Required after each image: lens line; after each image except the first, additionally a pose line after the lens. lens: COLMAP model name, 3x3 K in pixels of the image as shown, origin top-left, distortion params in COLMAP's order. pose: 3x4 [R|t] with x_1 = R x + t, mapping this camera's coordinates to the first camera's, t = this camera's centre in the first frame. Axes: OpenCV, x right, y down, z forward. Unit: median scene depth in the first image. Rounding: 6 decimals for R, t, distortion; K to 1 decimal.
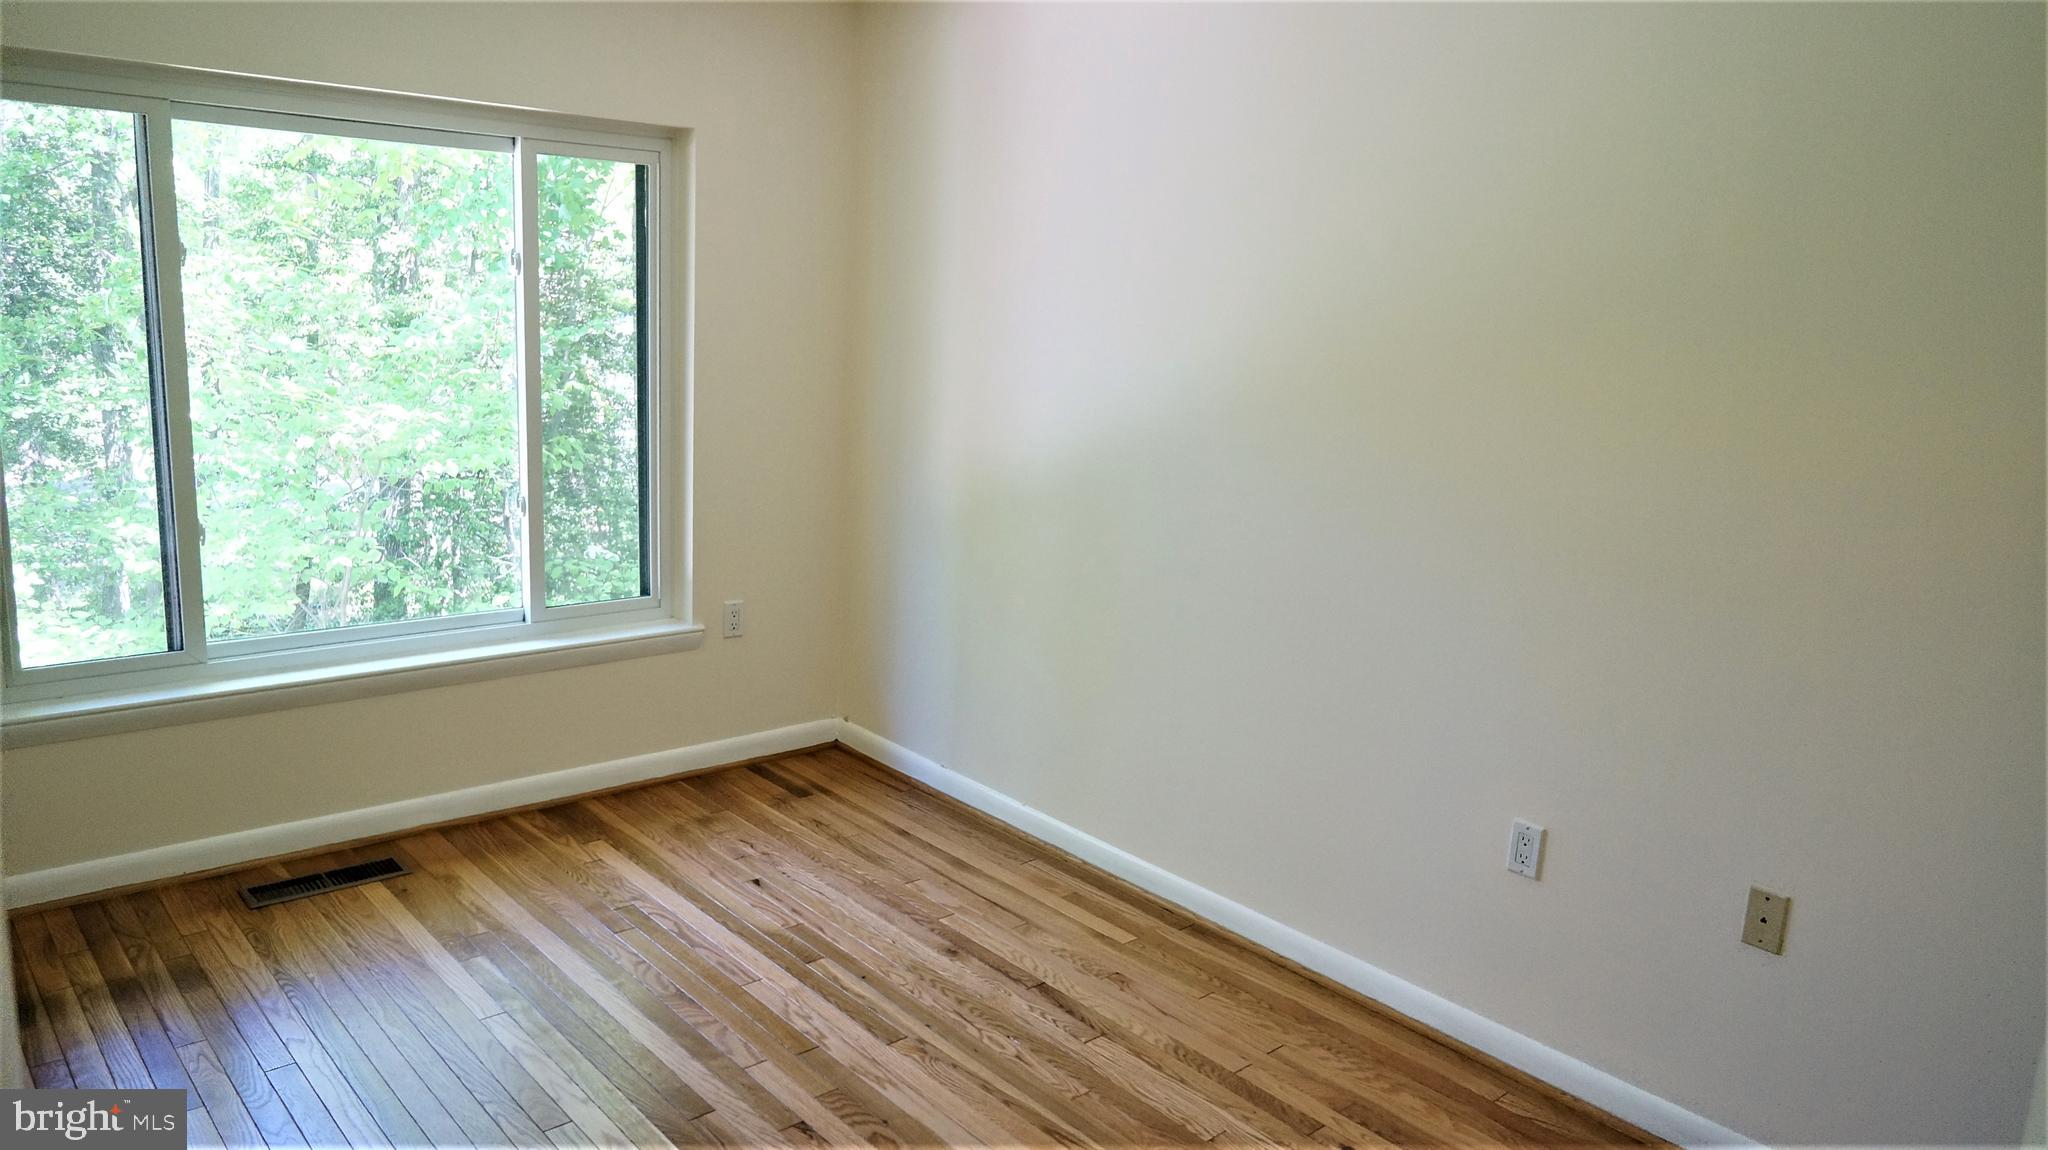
lens RADIAL K [[1391.9, 0, 1029.0], [0, 1391.9, 580.1], [0, 0, 1]] dist [0.001843, -0.003224]
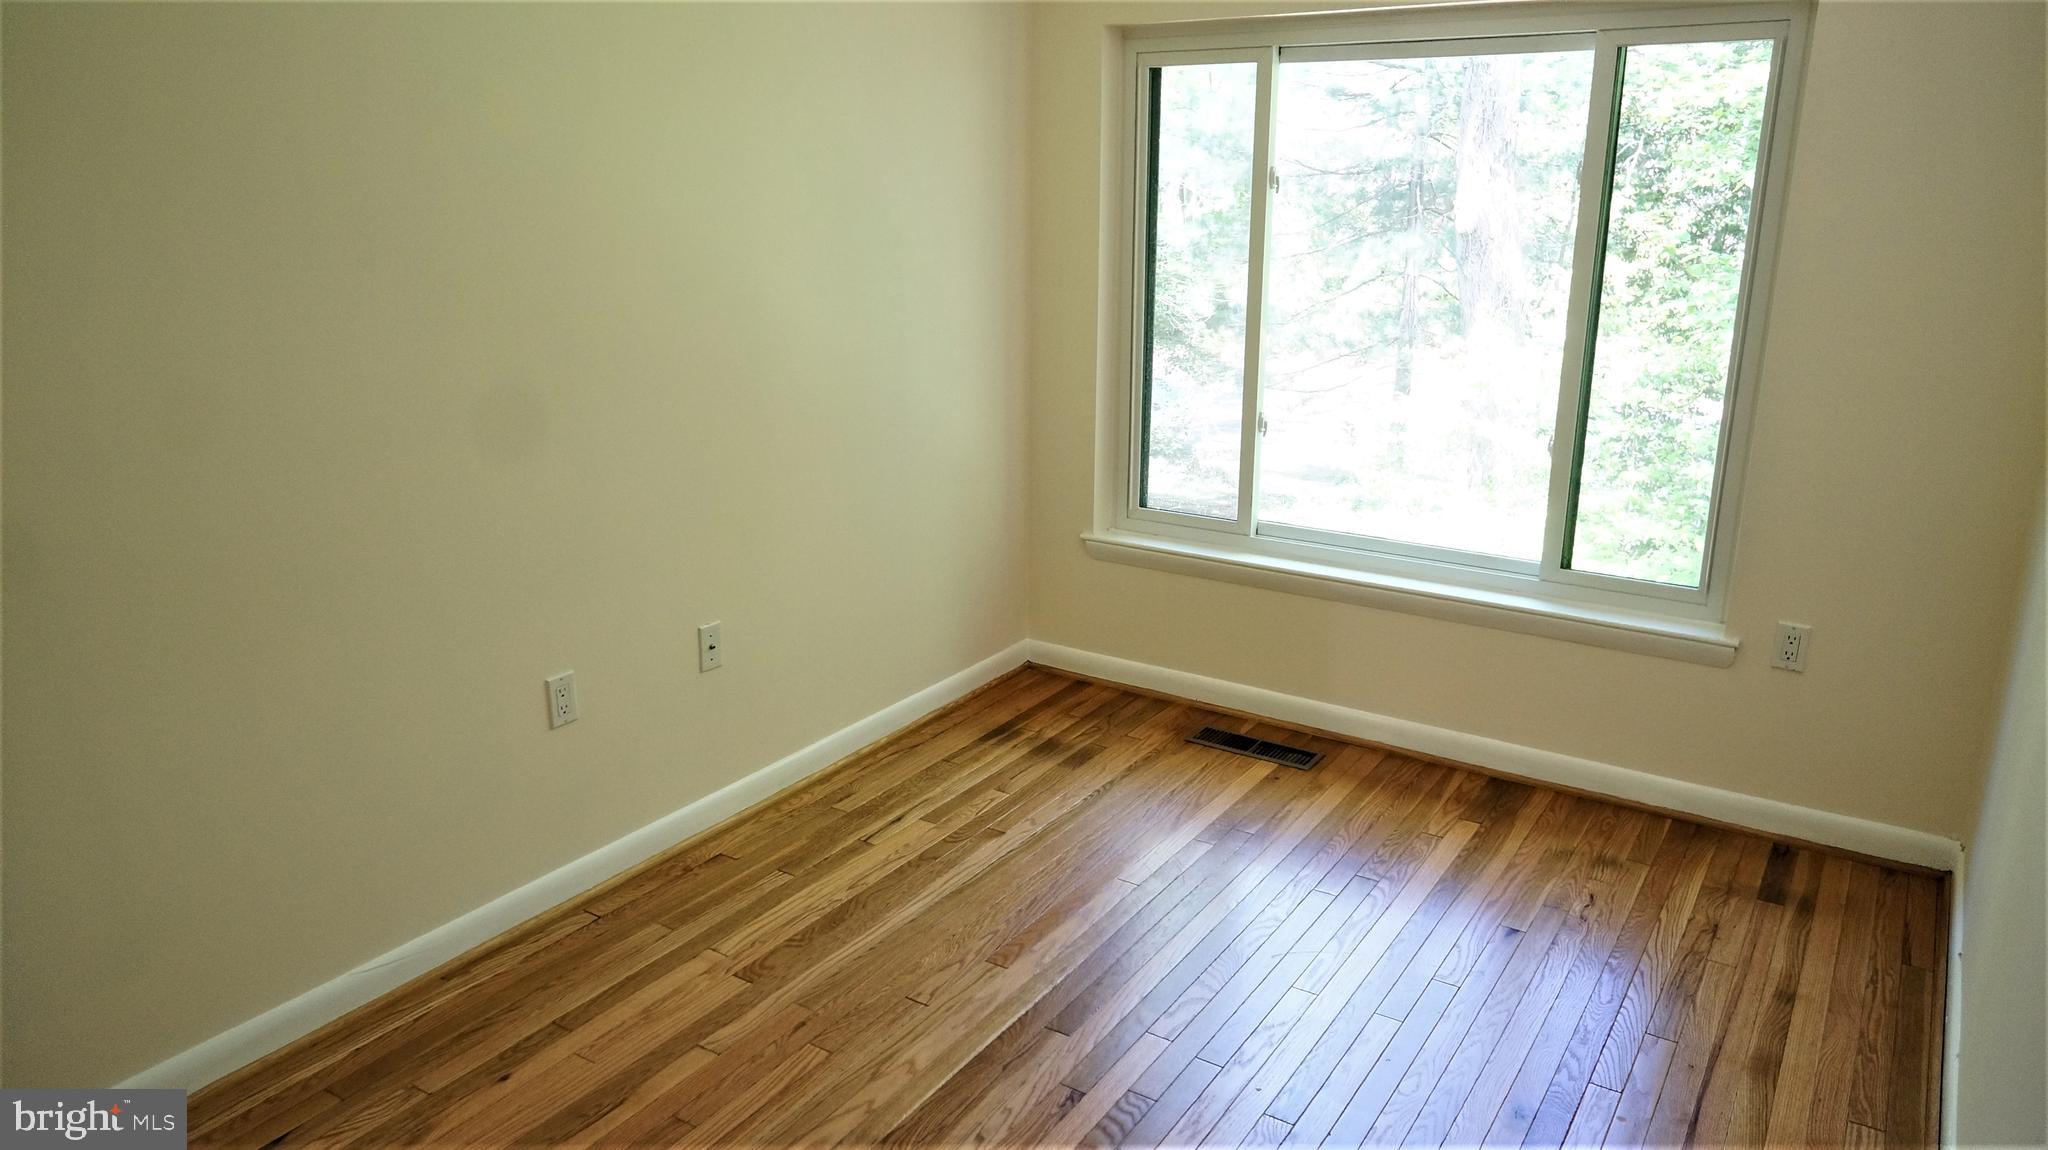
lens RADIAL K [[1391.9, 0, 1030.8], [0, 1391.9, 561.7], [0, 0, 1]] dist [0.001843, -0.003224]
pose [[0.259775, 0.202088, -0.944287, 0.434513], [-0.194453, 0.968774, 0.153834, -0.058684], [0.945888, 0.143657, 0.290960, 0.454277]]
